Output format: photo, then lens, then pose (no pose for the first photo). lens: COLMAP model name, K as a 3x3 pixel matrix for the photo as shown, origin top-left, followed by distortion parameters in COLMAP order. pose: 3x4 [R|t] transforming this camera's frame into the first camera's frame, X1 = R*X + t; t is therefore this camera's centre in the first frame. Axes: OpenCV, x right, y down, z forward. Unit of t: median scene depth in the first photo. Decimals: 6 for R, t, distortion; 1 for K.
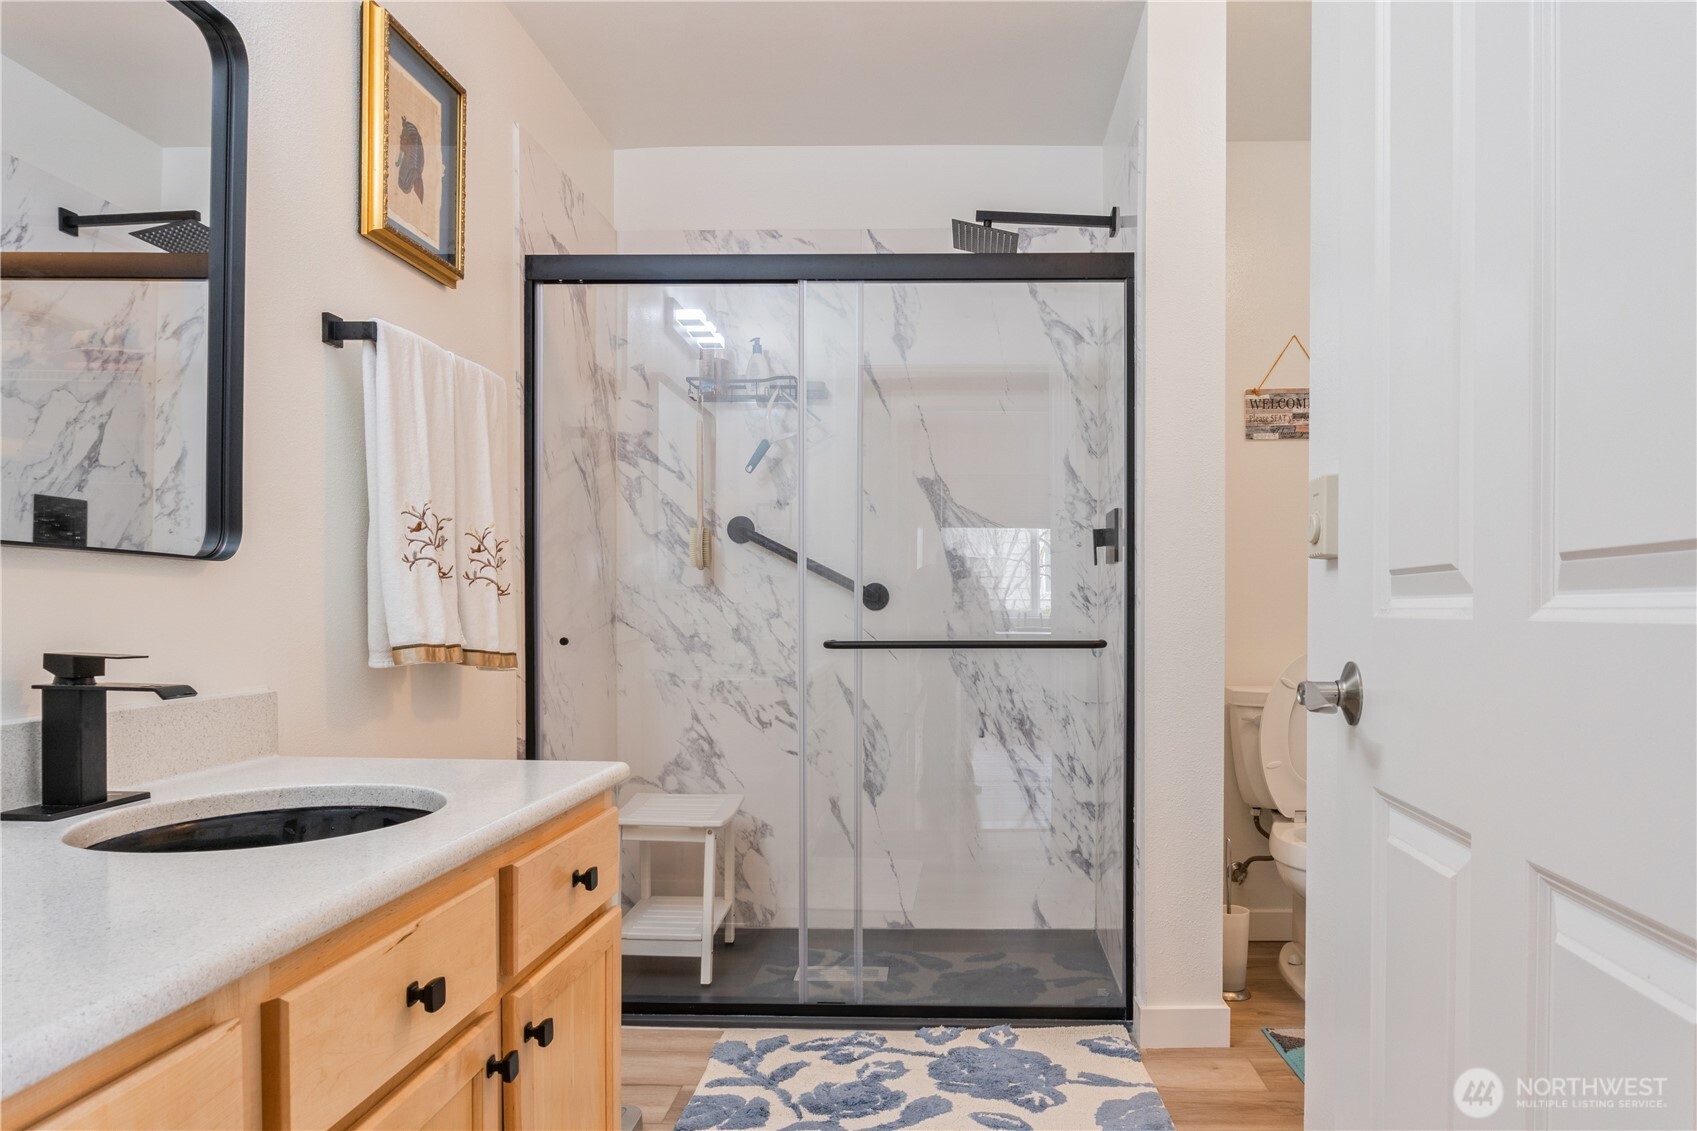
lens RADIAL K [[1161.2, 0, 877.8], [0, 1161.2, 594.4], [0, 0, 1]] dist [-0.010962, 0.000133]
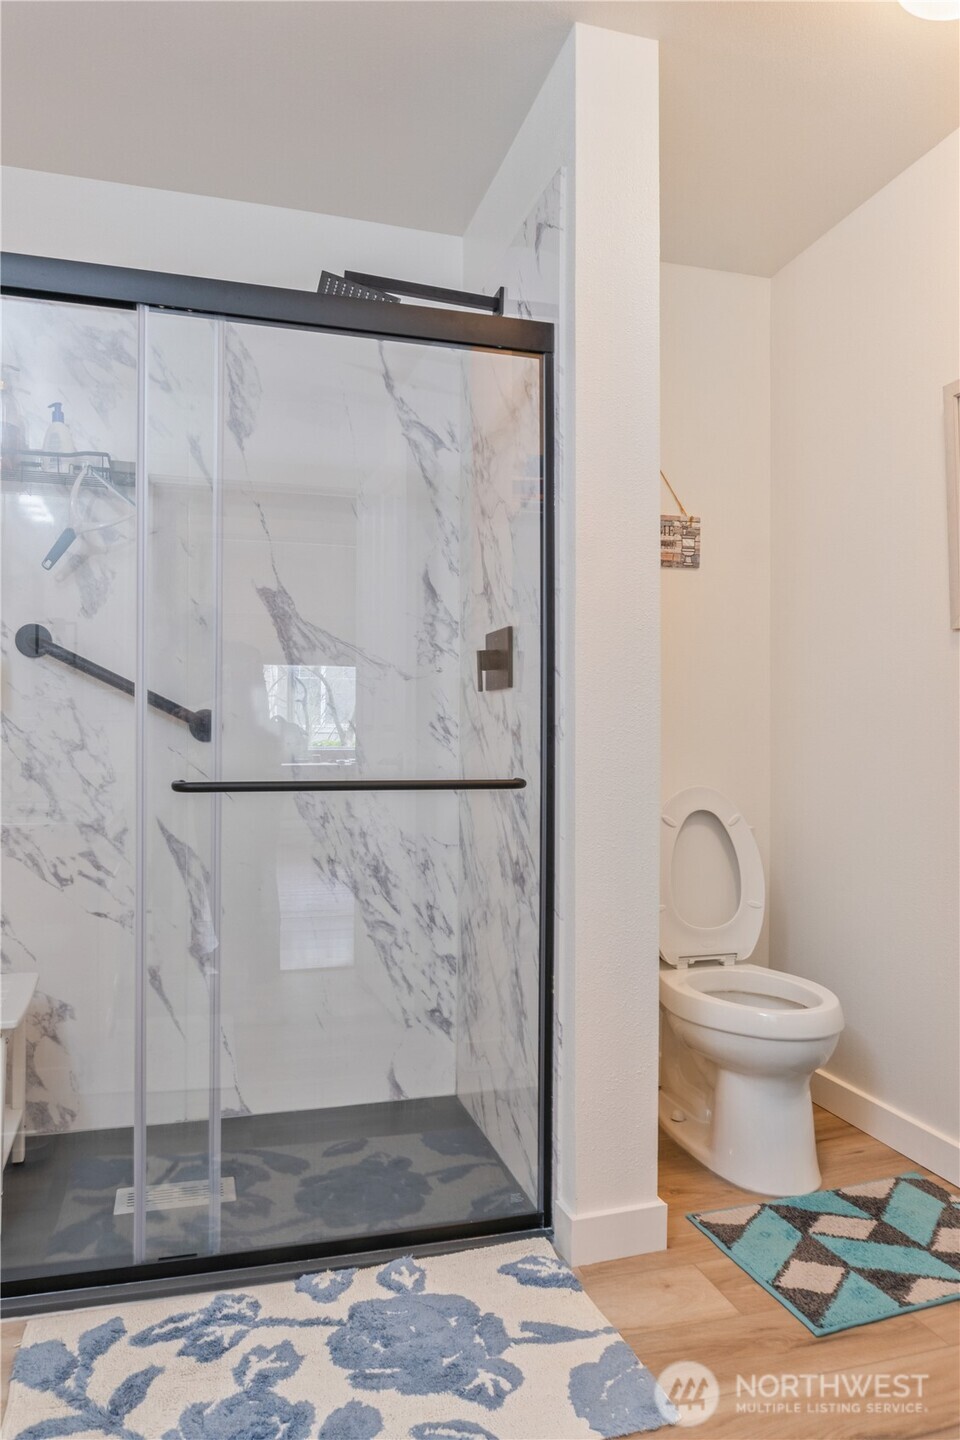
lens RADIAL K [[985.4, 0, 446.9], [0, 985.4, 733.7], [0, 0, 1]] dist [-0.010962, 0.000133]
pose [[0.947408, 0.007994, 0.319928, -0.083941], [-0.009192, 0.999955, 0.002236, 0.006231], [-0.319896, -0.005059, 0.947439, 0.343837]]
